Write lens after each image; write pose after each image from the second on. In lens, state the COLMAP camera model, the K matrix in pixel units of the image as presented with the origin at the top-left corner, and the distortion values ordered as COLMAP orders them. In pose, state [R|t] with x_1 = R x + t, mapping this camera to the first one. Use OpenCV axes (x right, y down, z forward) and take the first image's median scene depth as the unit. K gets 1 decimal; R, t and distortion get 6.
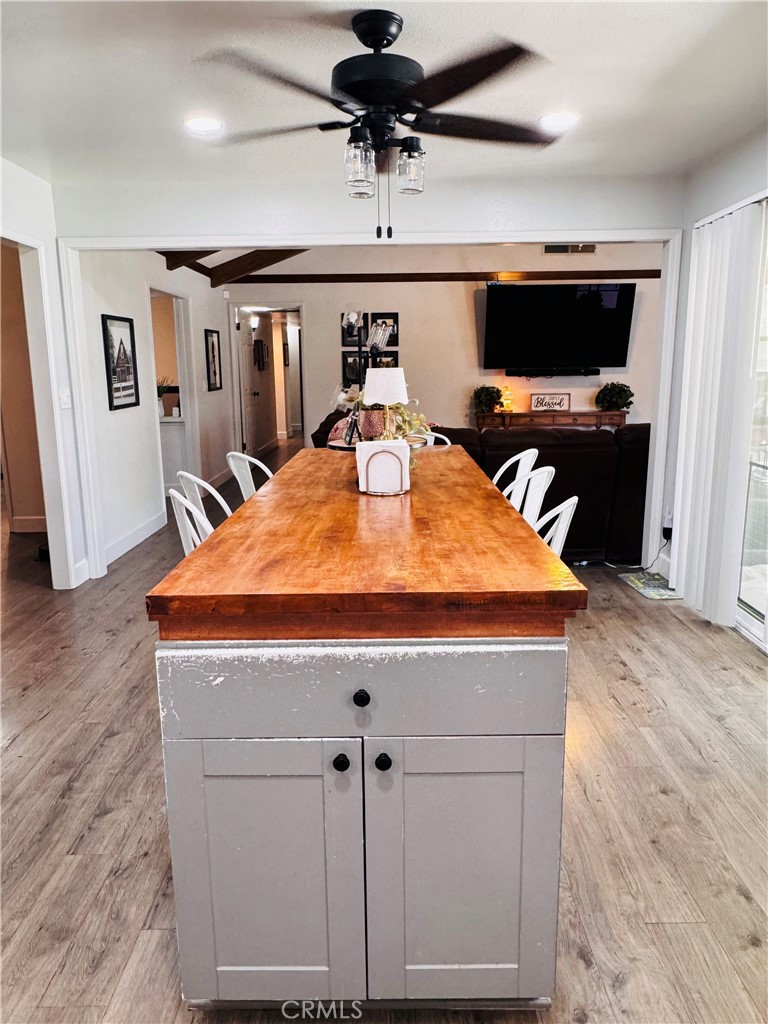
lens RADIAL K [[710.1, 0, 387.6], [0, 710.1, 513.3], [0, 0, 1]] dist [-0.007631, -0.004484]
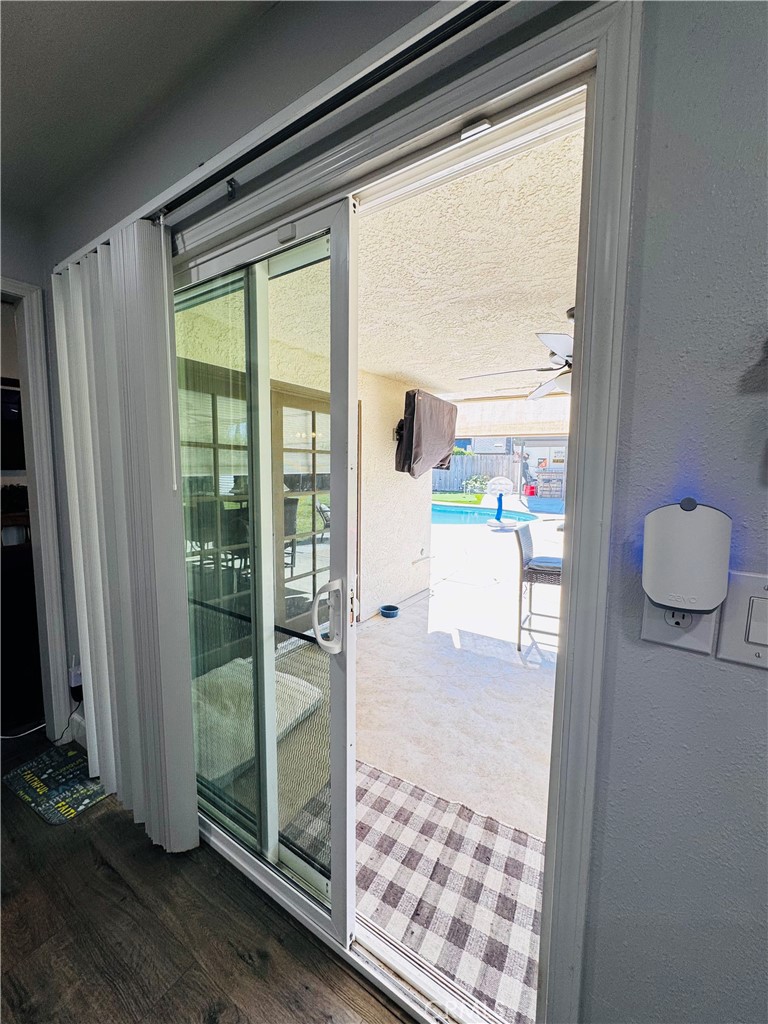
lens RADIAL K [[415.9, 0, 384.5], [0, 415.9, 513.9], [0, 0, 1]] dist [-0.006057, 0.000885]
pose [[0.547548, -0.075056, 0.833401, 0.232811], [0.162260, 0.986588, -0.017753, -0.094436], [-0.820891, 0.144949, 0.552383, 0.494721]]
